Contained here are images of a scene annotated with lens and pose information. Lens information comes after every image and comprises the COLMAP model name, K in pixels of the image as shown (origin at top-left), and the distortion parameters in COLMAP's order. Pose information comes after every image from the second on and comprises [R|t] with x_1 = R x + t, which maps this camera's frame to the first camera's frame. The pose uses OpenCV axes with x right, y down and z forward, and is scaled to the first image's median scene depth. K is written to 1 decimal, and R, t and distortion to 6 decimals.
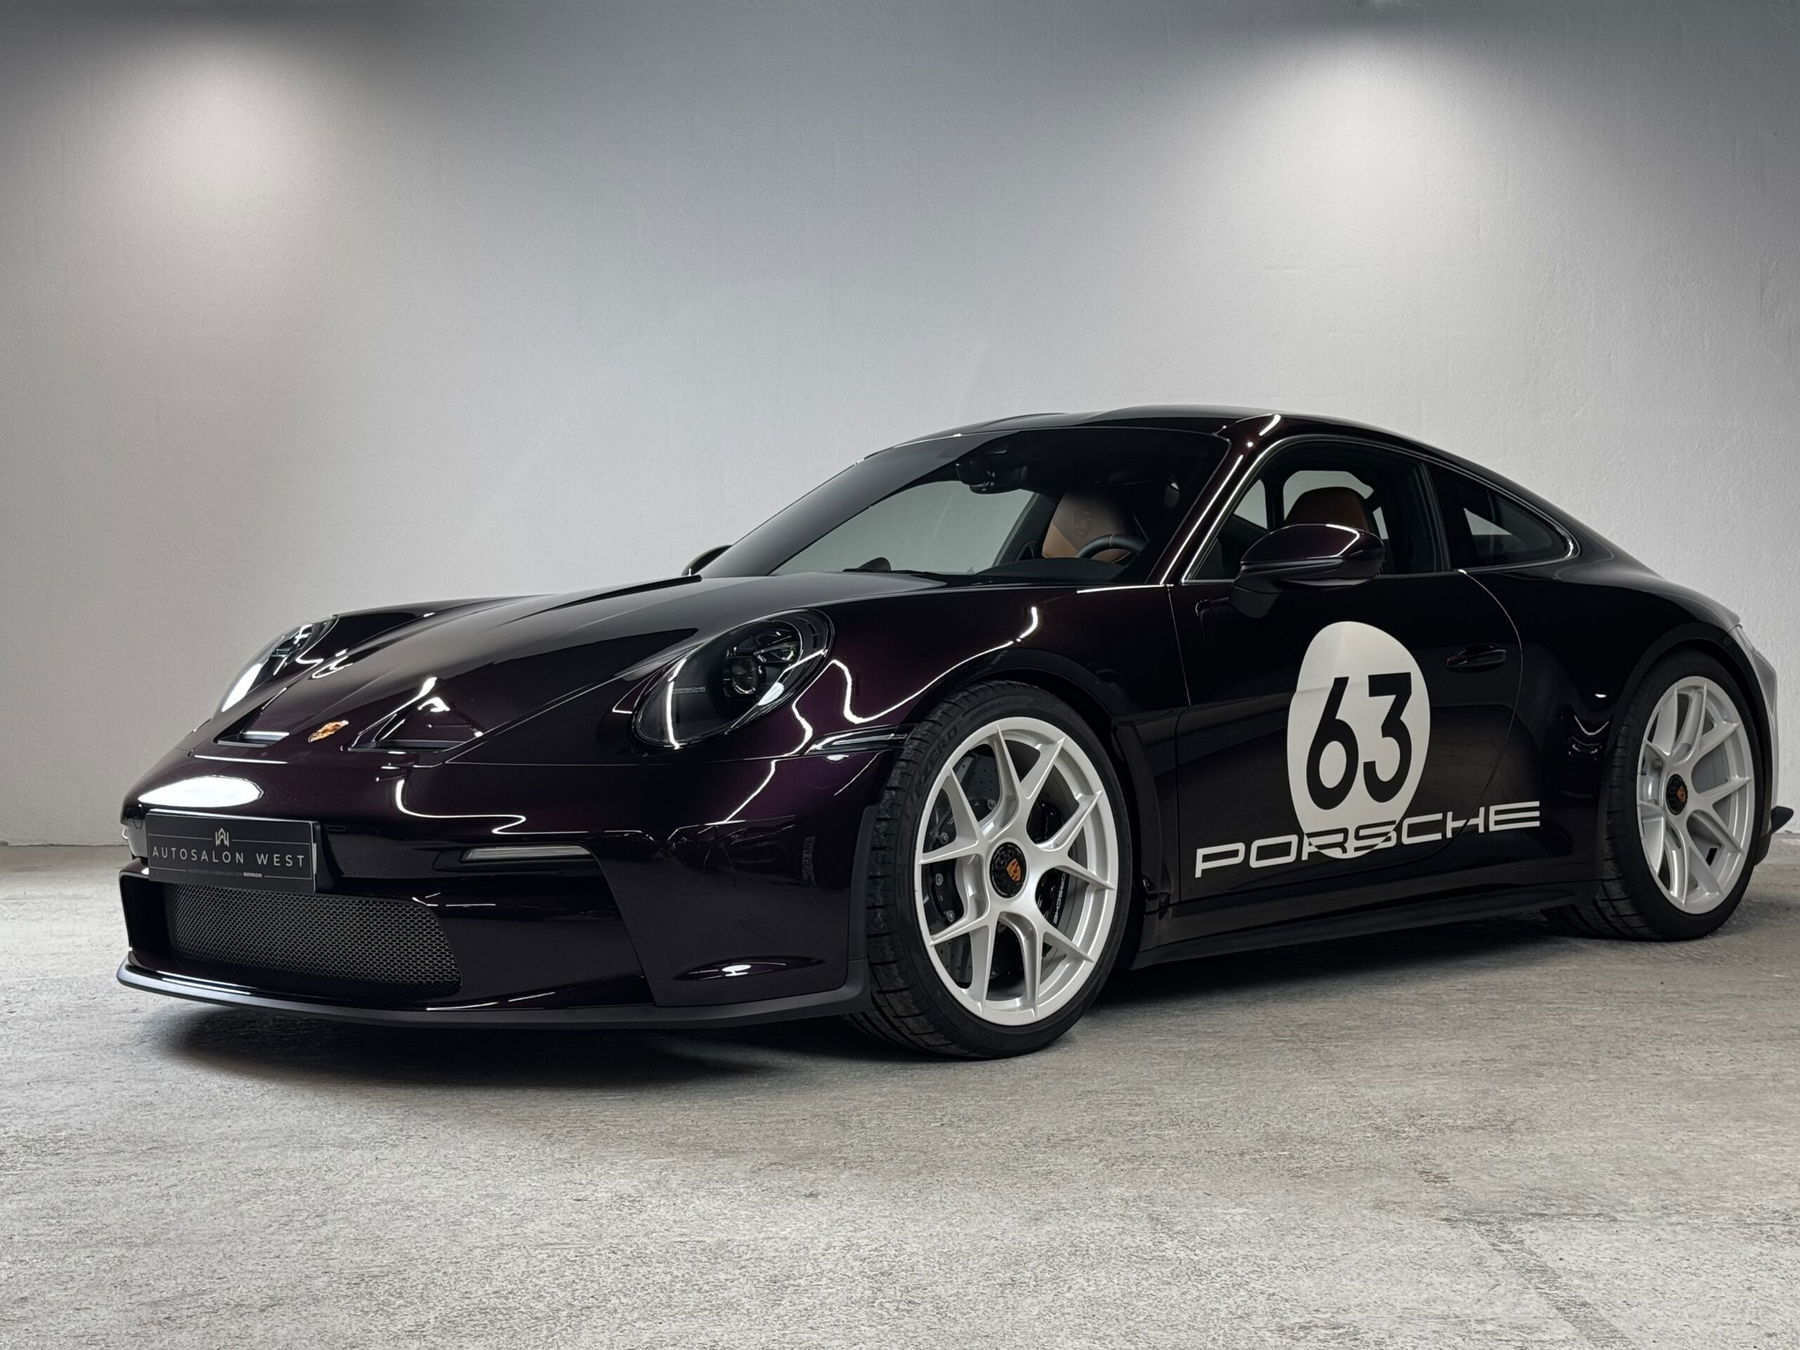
lens RADIAL K [[2785.8, 0, 885.5], [0, 2785.8, 669.2], [0, 0, 1]] dist [0.168818, 0.000000]
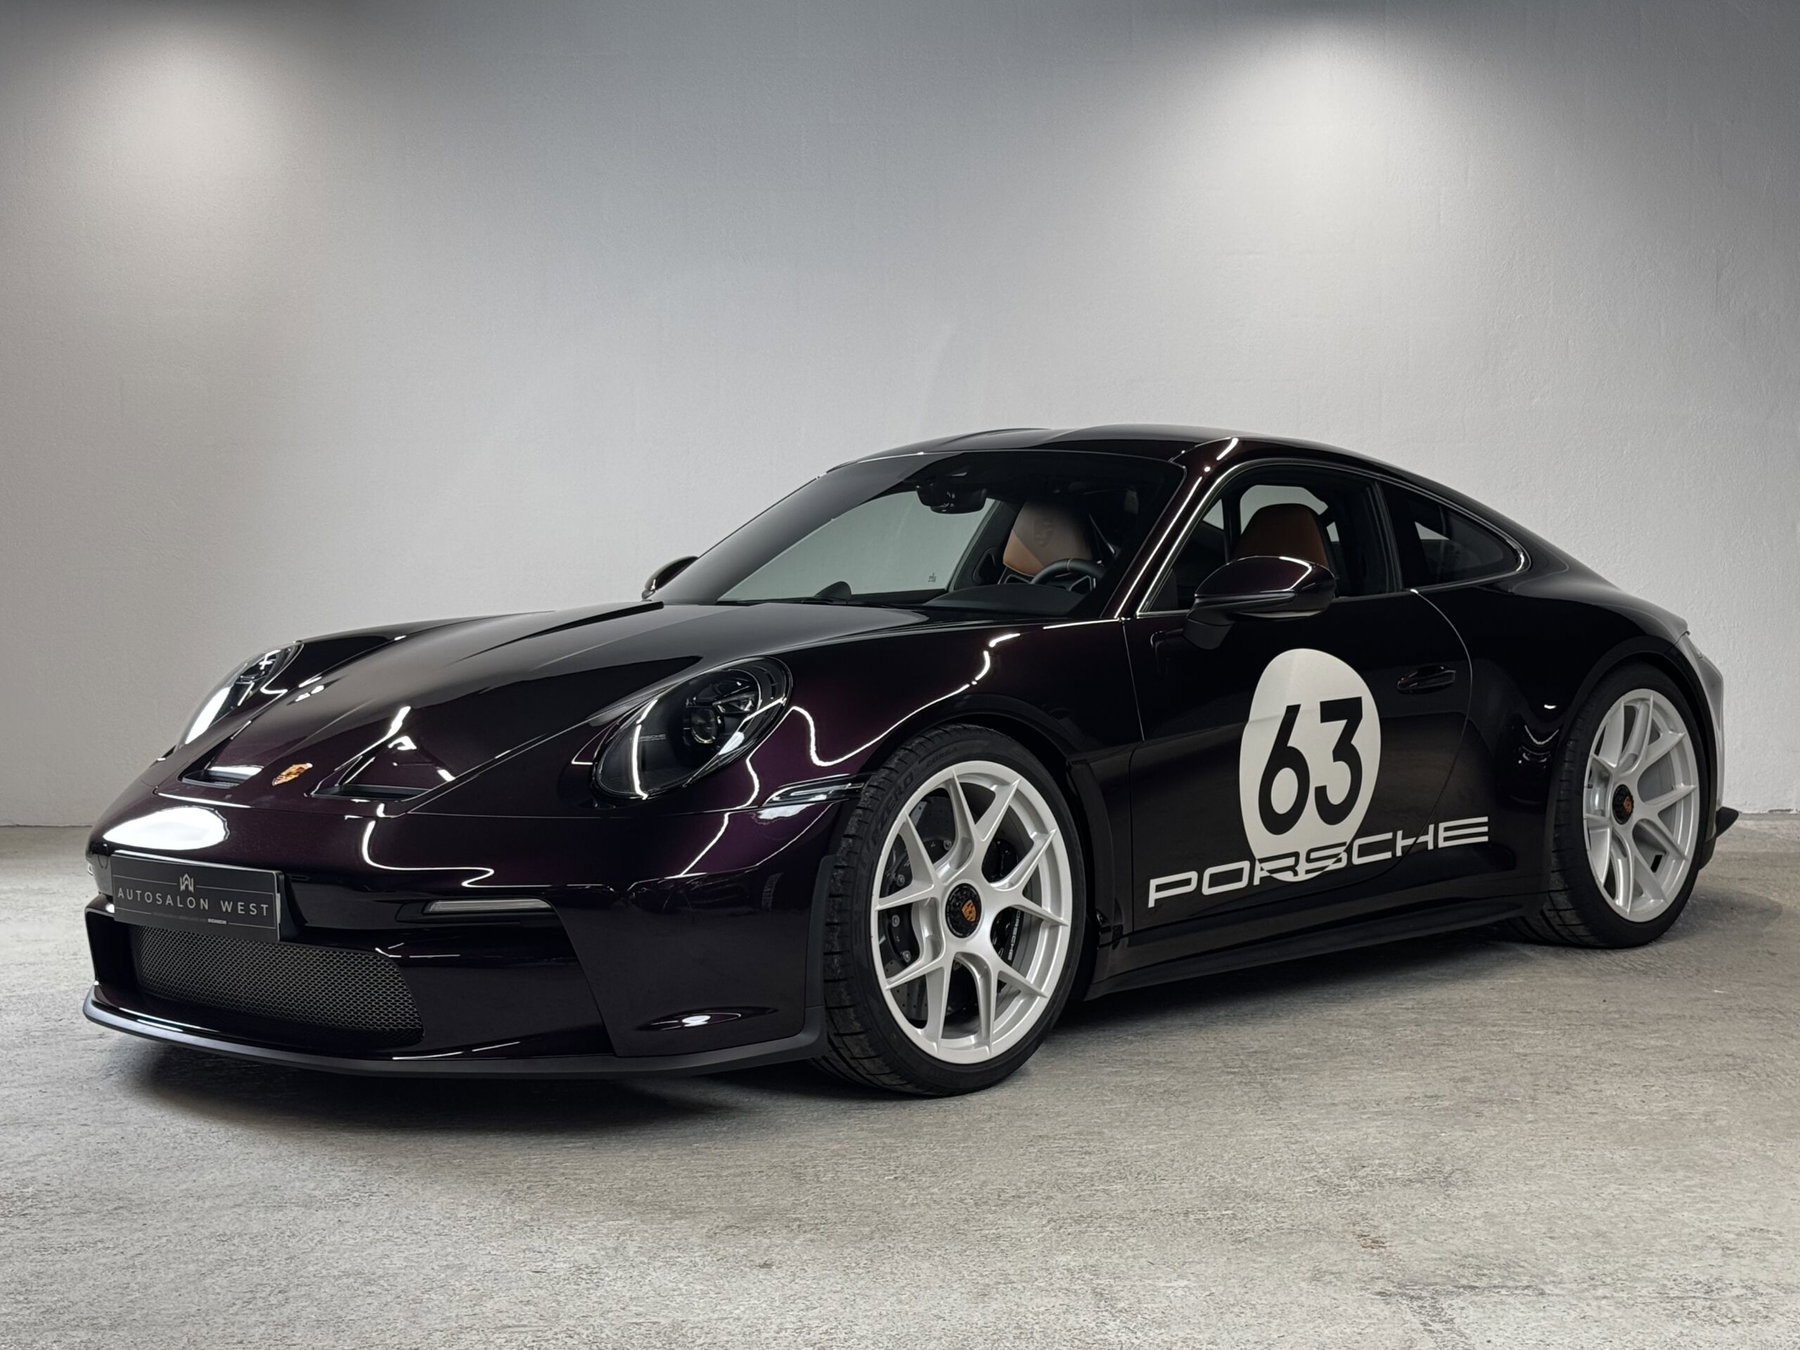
lens RADIAL K [[2785.8, 0, 899.4], [0, 2785.8, 671.1], [0, 0, 1]] dist [0.168818, 0.000000]
pose [[0.999887, 0.000695, 0.015029, 0.005153], [-0.001108, 0.999621, 0.027509, -0.042670], [-0.015004, -0.027523, 0.999509, -0.015123]]
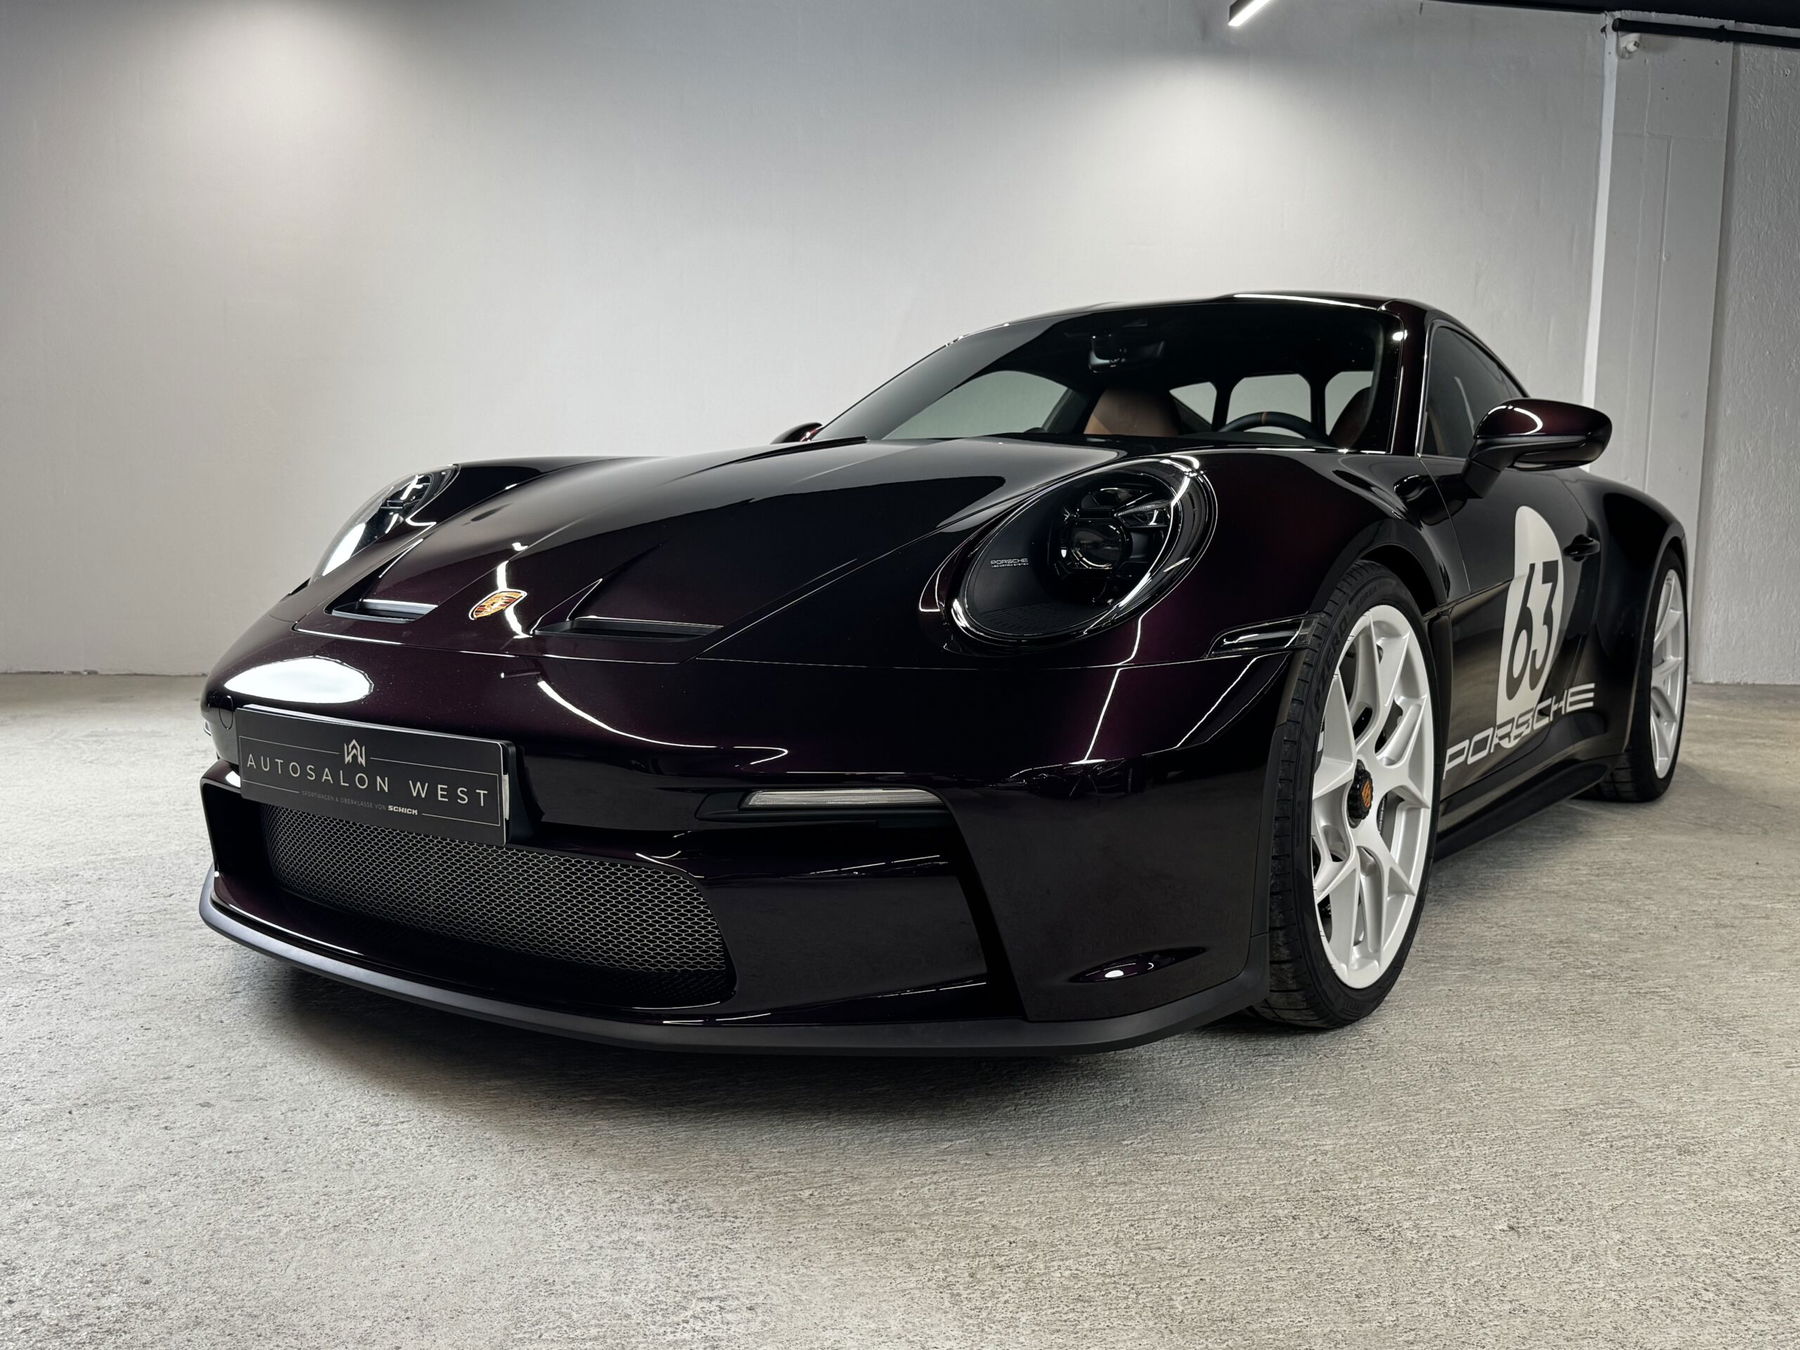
lens RADIAL K [[1597.4, 0, 918.2], [0, 1597.4, 680.5], [0, 0, 1]] dist [0.046633, -0.041405]
pose [[0.987160, 0.012813, 0.159223, -0.153576], [-0.025329, 0.996723, 0.076827, 0.006759], [-0.157716, -0.079874, 0.984249, 0.557140]]
